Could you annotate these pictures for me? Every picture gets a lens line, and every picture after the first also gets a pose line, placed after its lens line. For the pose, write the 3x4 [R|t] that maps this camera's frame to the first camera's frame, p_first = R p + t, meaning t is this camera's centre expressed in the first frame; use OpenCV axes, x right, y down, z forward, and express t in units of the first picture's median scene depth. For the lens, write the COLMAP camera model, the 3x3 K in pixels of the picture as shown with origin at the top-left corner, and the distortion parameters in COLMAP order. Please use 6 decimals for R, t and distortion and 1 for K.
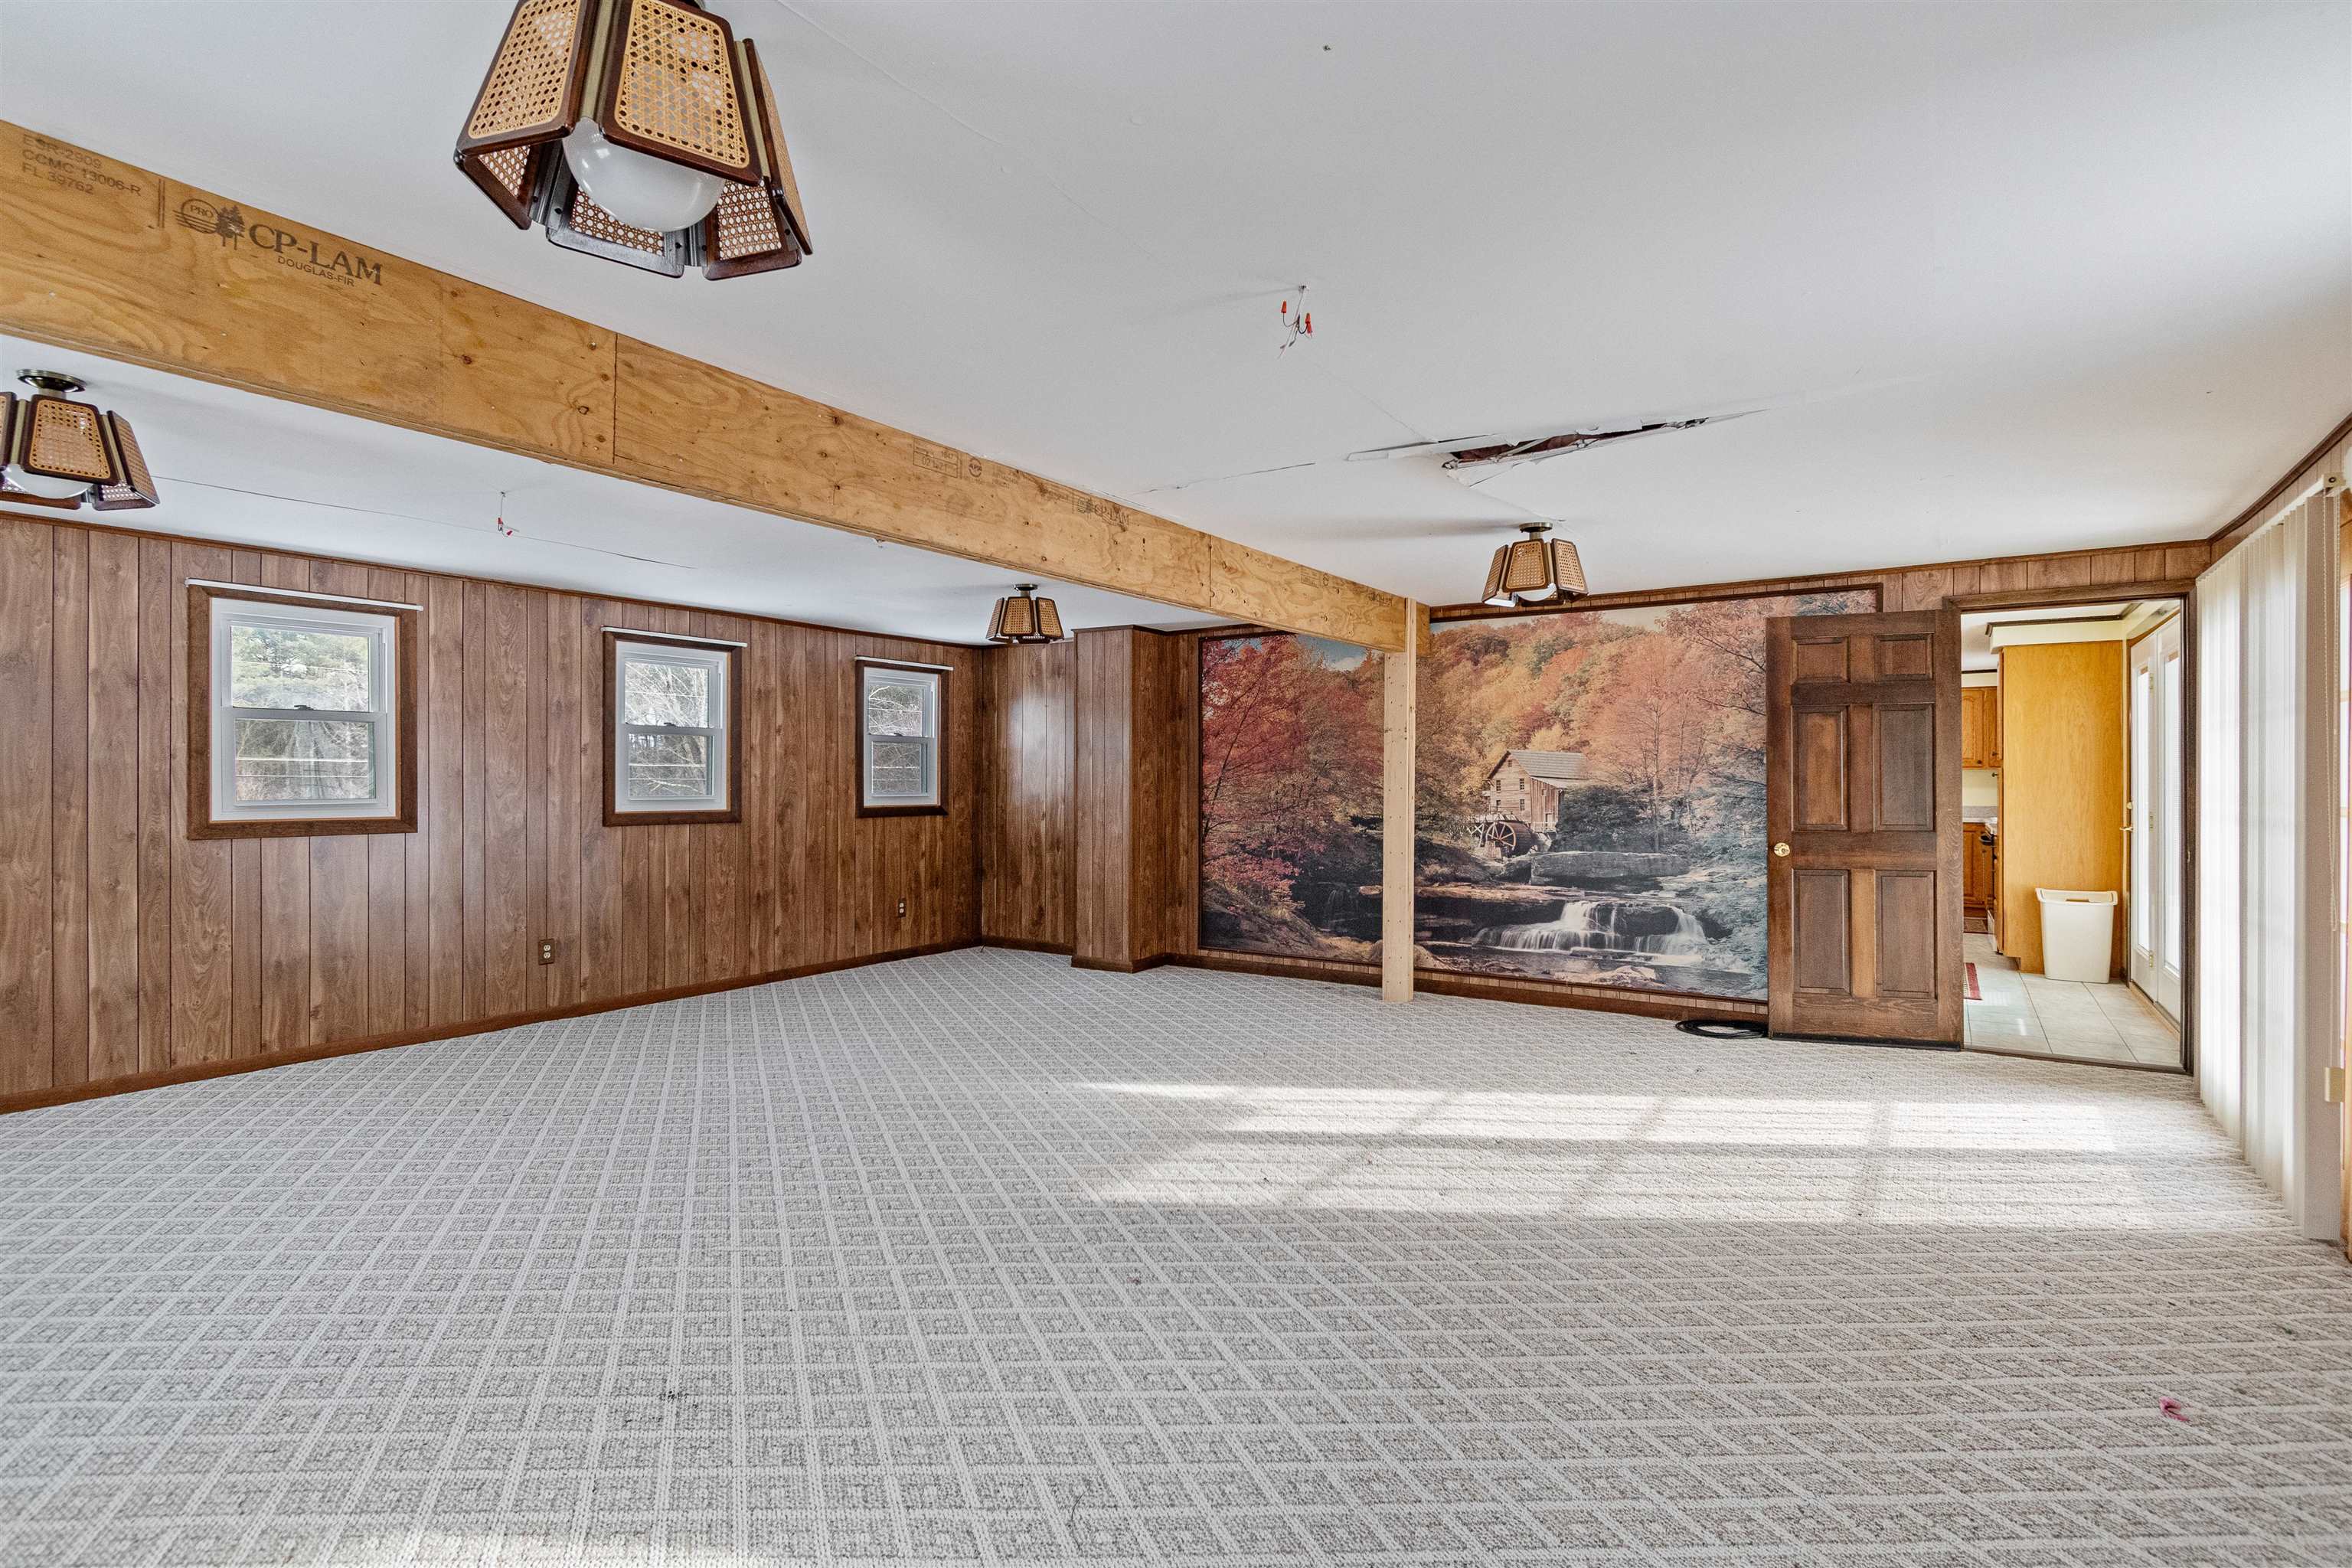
lens RADIAL K [[1162.5, 0, 1175.5], [0, 1162.5, 780.1], [0, 0, 1]] dist [0.002437, -0.001199]
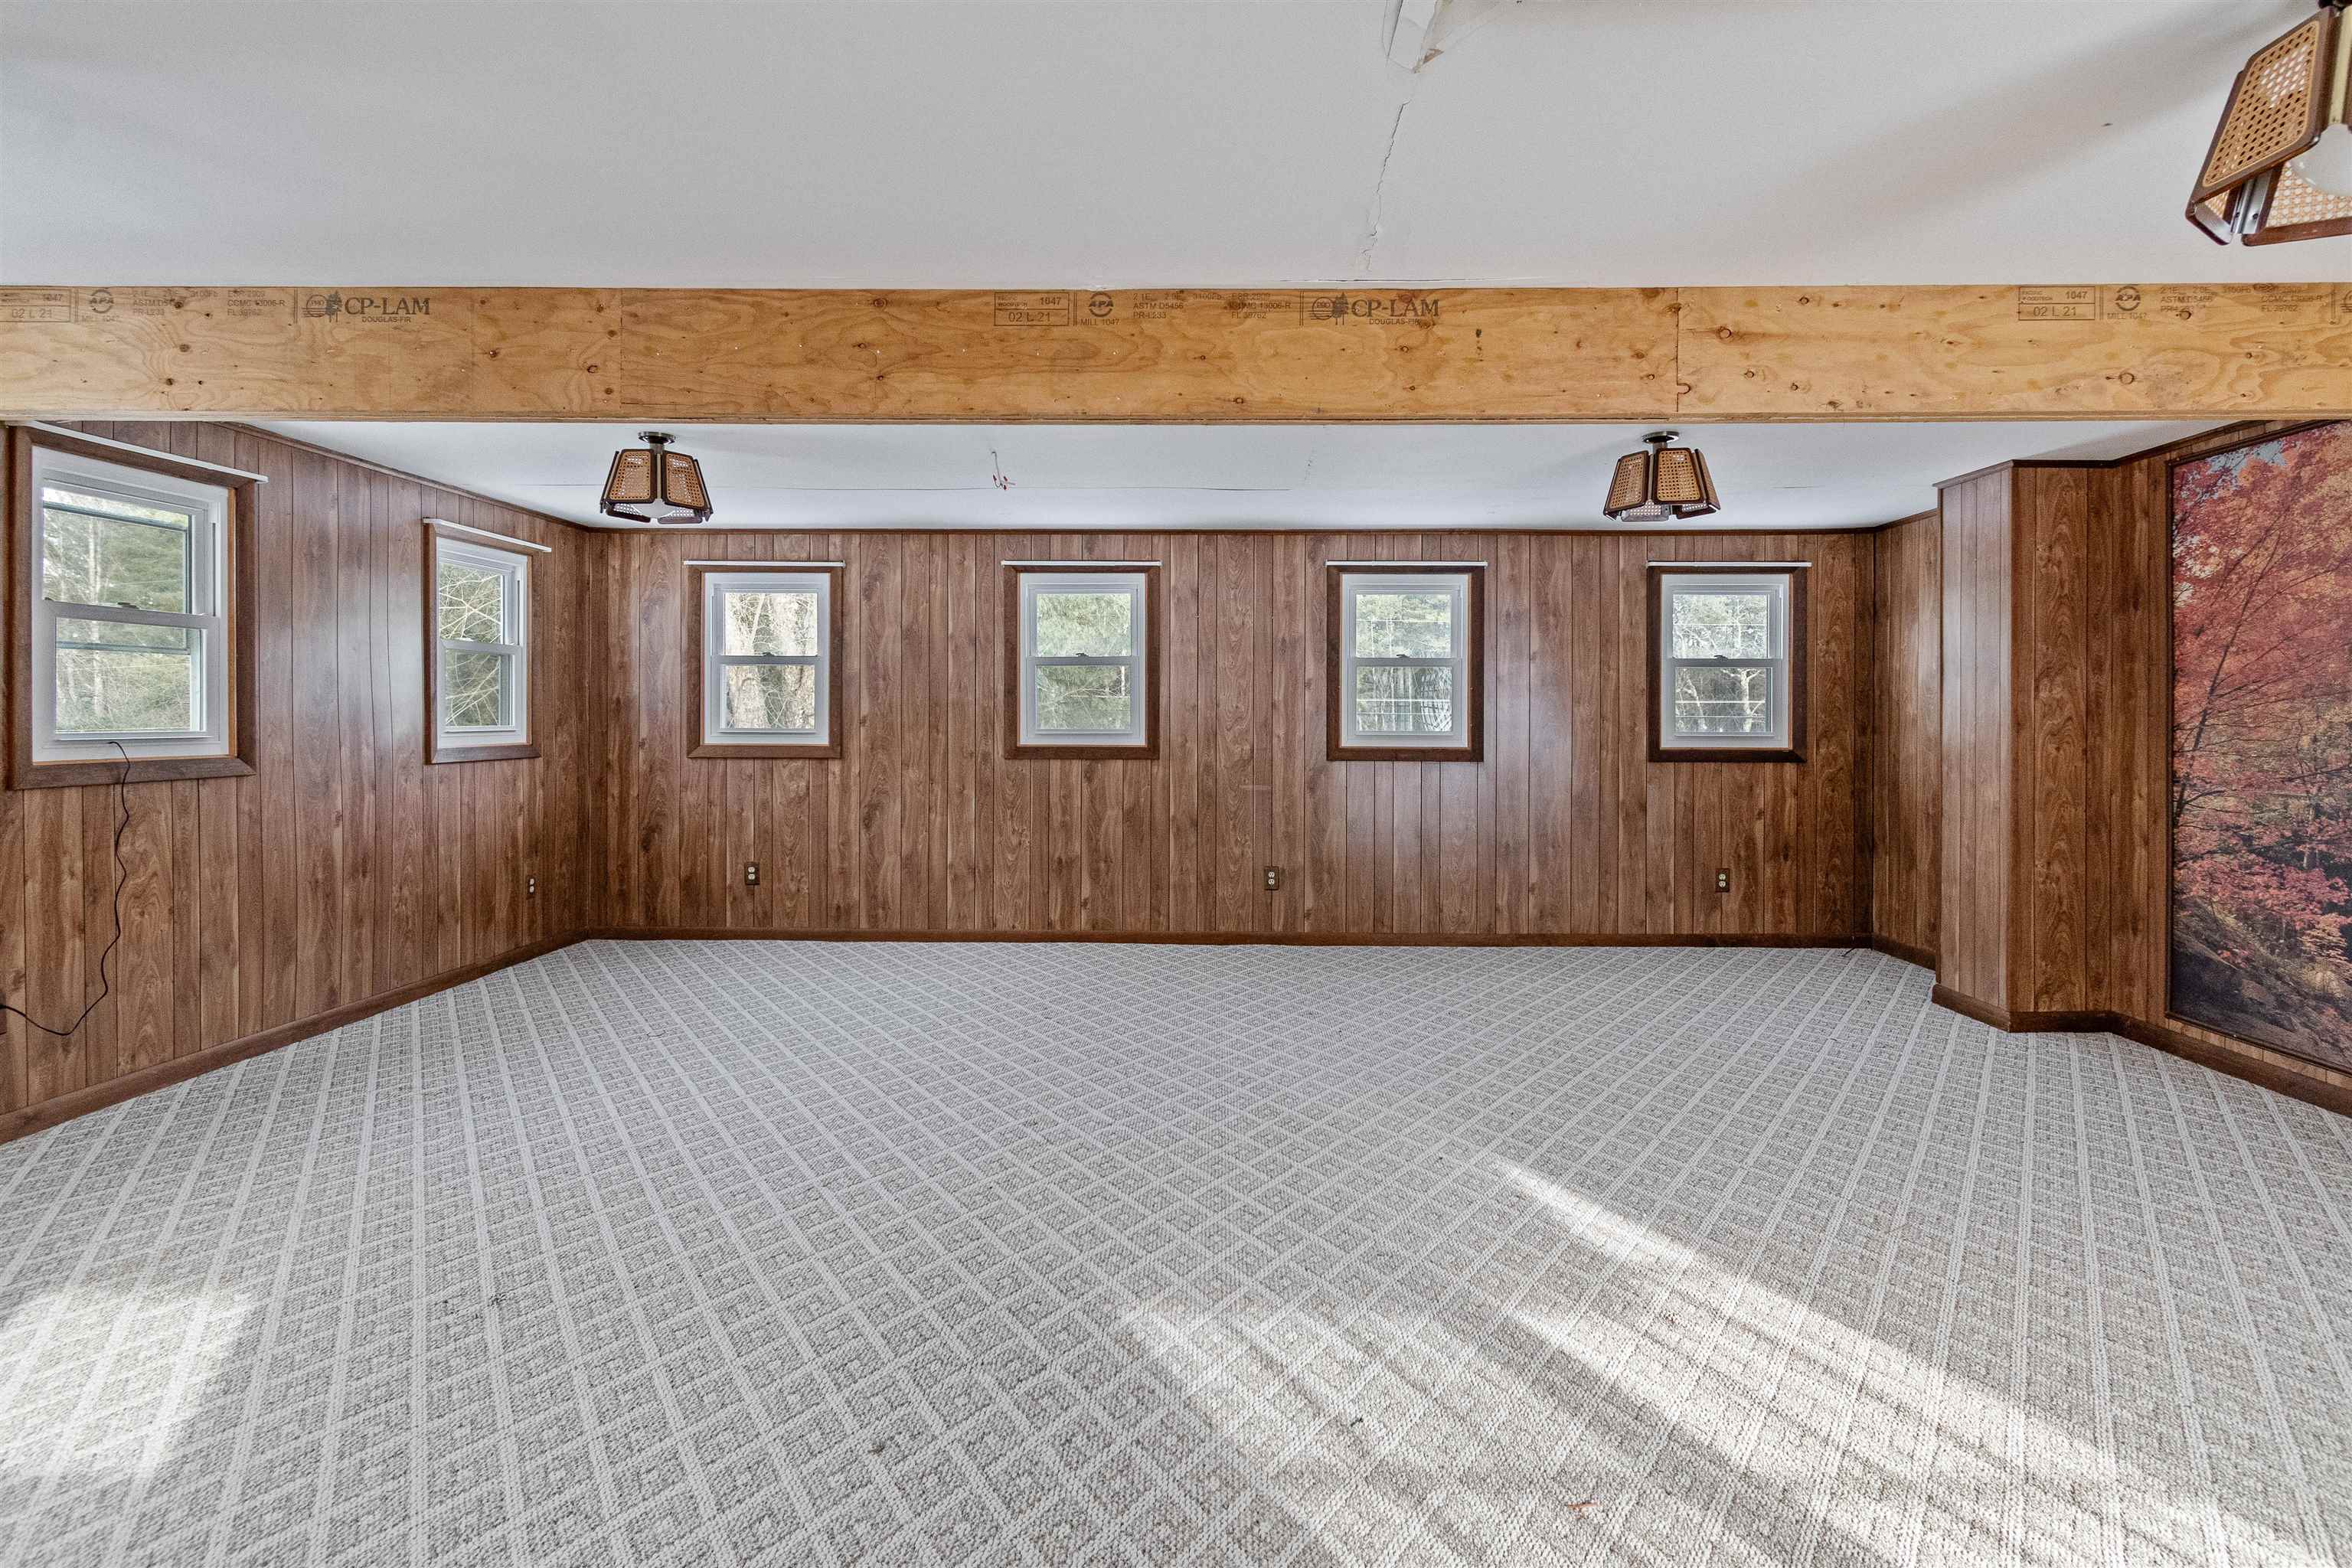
lens RADIAL K [[1162.5, 0, 1195.9], [0, 1162.5, 711.9], [0, 0, 1]] dist [0.002437, -0.001199]
pose [[0.535595, -0.002592, -0.844471, 0.315969], [-0.003069, 0.999983, -0.005016, 0.003505], [0.844469, 0.005278, 0.535578, 0.393883]]
